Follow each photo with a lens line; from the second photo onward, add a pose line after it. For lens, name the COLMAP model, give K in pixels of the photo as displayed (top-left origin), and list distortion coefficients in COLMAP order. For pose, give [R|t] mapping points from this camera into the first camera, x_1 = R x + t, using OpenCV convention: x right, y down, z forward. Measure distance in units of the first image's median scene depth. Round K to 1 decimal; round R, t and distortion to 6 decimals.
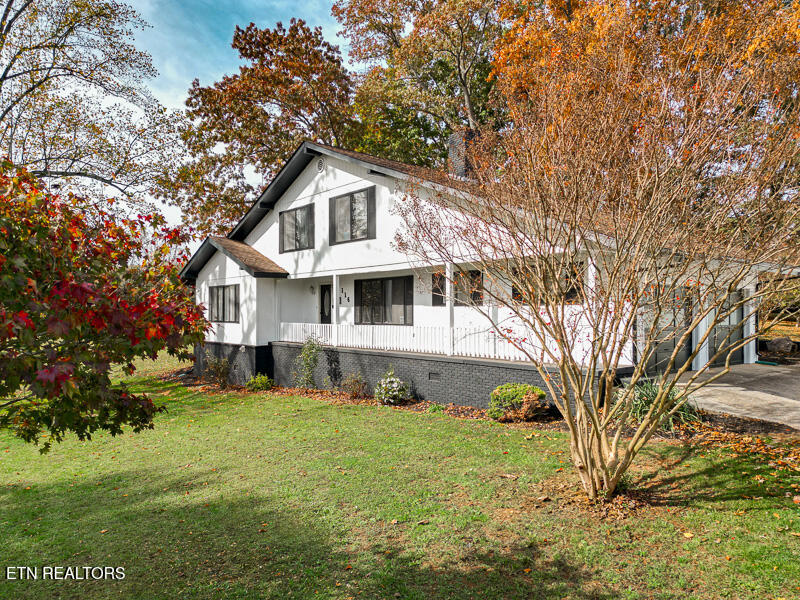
lens RADIAL K [[573.4, 0, 399.8], [0, 573.4, 305.7], [0, 0, 1]] dist [0.096728, -0.097151]
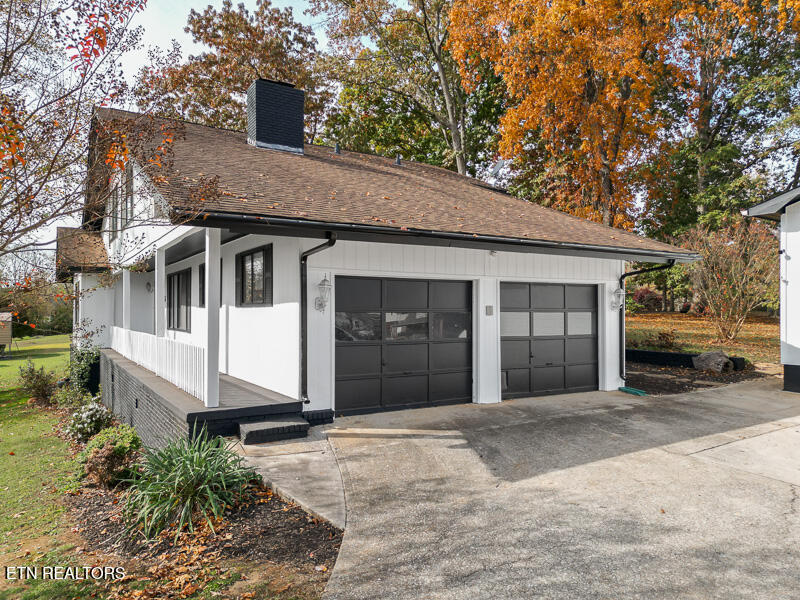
lens RADIAL K [[573.4, 0, 399.8], [0, 573.4, 305.7], [0, 0, 1]] dist [0.096728, -0.097151]
pose [[0.990716, 0.002381, -0.135930, 0.336305], [-0.002381, 0.999997, 0.000167, -0.002764], [0.135930, 0.000158, 0.990718, 0.200496]]
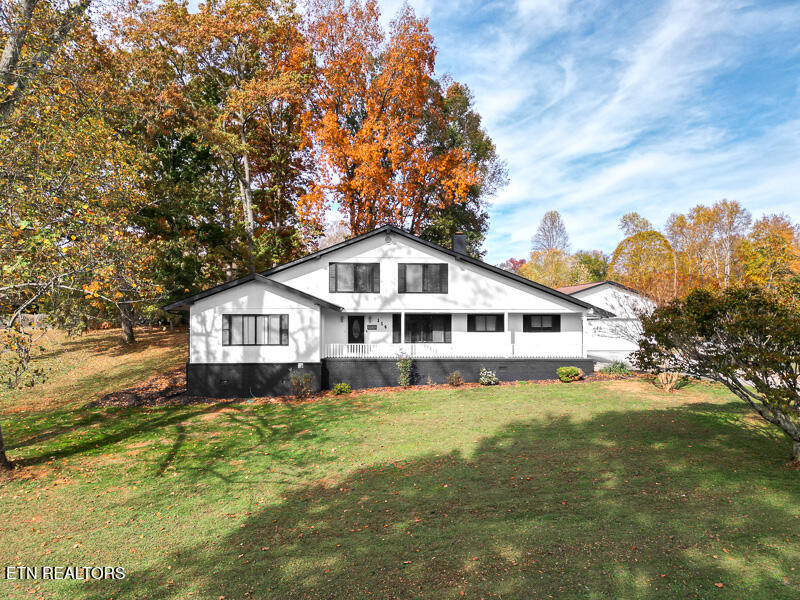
lens RADIAL K [[573.4, 0, 399.8], [0, 573.4, 305.7], [0, 0, 1]] dist [0.096728, -0.097151]
pose [[0.573400, 0.004082, 0.819265, -1.254631], [-0.014375, 0.999884, 0.005079, -0.072006], [-0.819149, -0.014689, 0.573392, 0.097797]]
